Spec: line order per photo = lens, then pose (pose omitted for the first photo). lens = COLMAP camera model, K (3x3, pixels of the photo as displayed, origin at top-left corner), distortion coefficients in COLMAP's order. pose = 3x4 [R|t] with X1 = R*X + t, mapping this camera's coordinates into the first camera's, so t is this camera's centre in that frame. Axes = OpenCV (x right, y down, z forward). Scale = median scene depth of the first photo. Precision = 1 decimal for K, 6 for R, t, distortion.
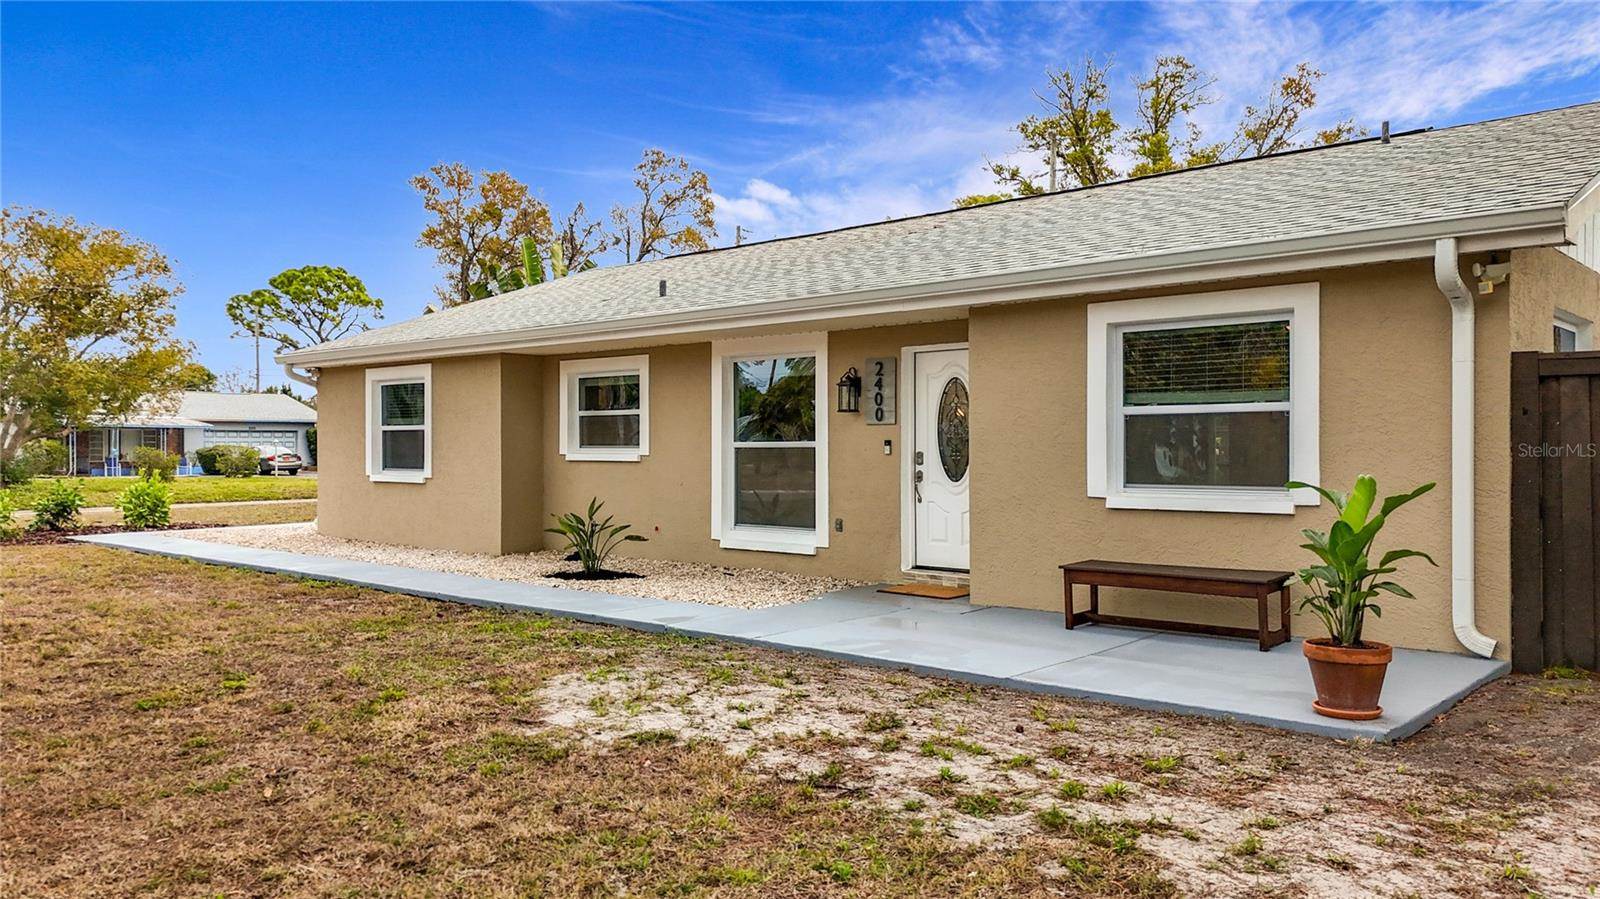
lens RADIAL K [[1193.5, 0, 795.1], [0, 1193.5, 453.0], [0, 0, 1]] dist [0.031881, -0.004656]
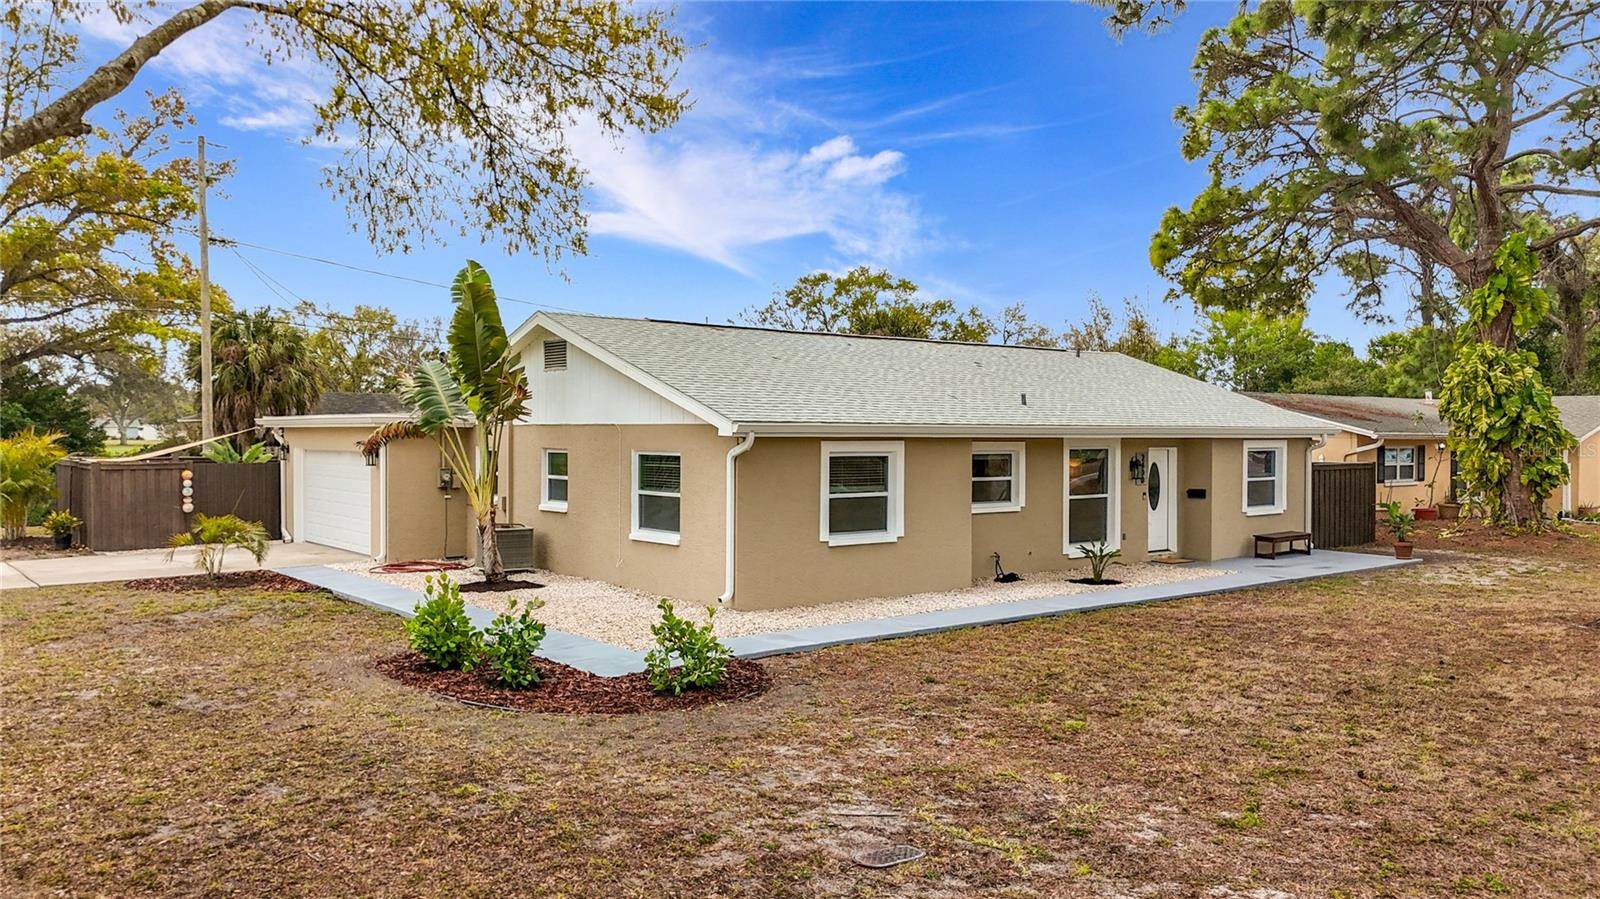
lens RADIAL K [[1209.0, 0, 791.9], [0, 1209.0, 445.0], [0, 0, 1]] dist [0.053435, -0.004594]
pose [[0.166592, -0.010130, 0.985974, -2.098294], [0.000765, 0.999948, 0.010144, -0.114348], [-0.986026, -0.000936, 0.166591, 1.253804]]
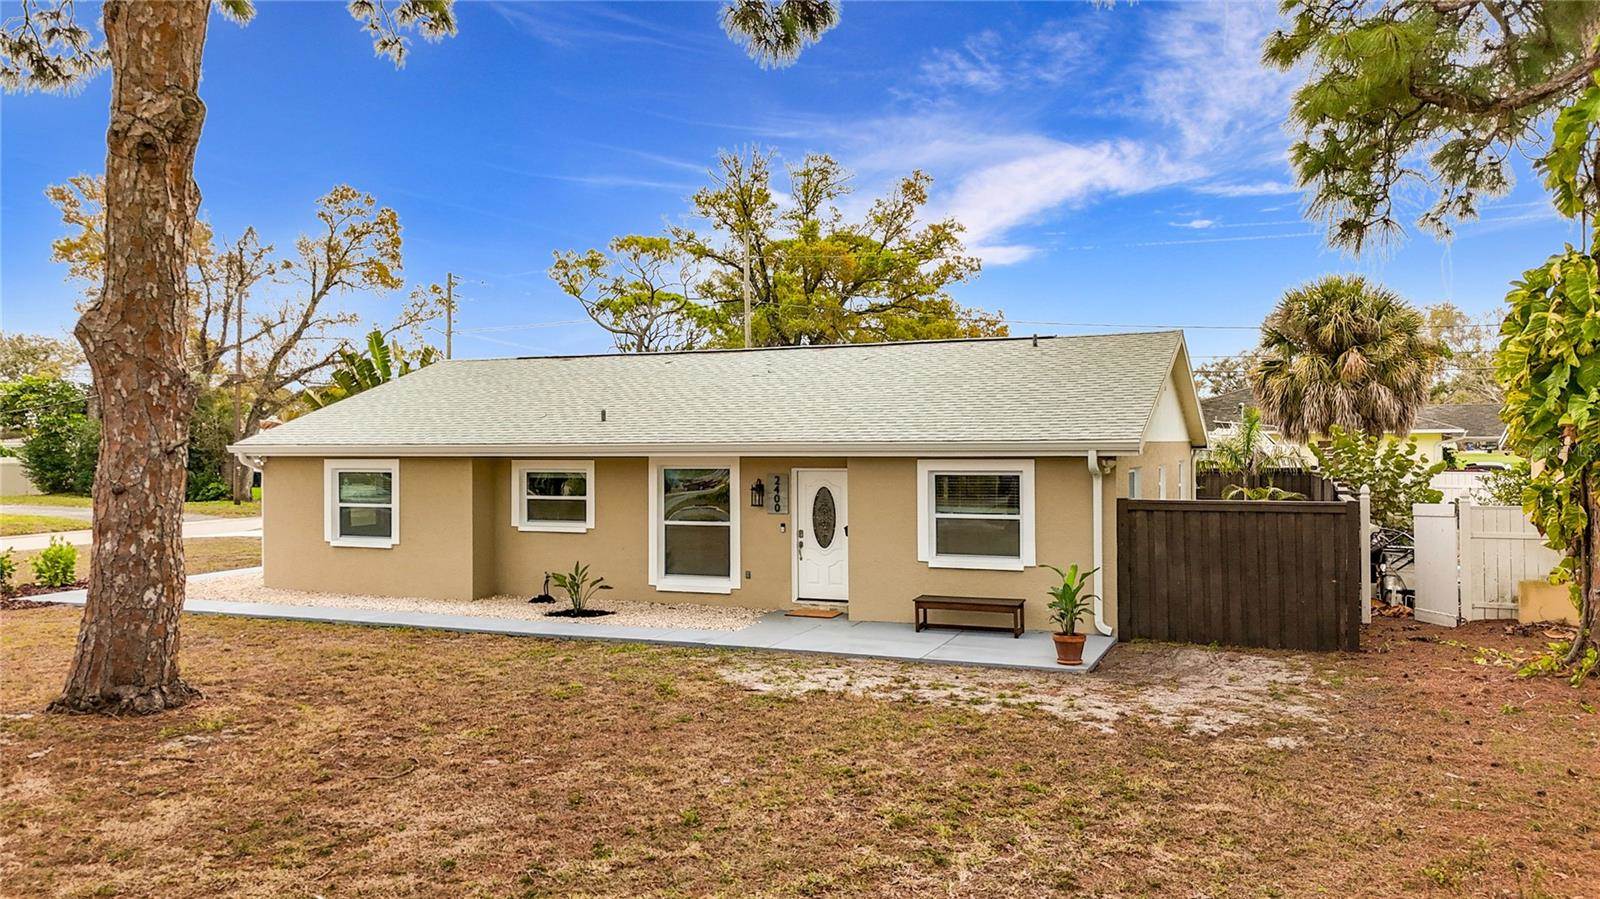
lens RADIAL K [[1186.0, 0, 800.2], [0, 1186.0, 424.4], [0, 0, 1]] dist [0.050418, -0.007324]
pose [[0.944118, 0.001523, 0.329603, -0.447407], [0.005763, 0.999760, -0.021128, -0.114618], [-0.329556, 0.021847, 0.943883, -0.580897]]
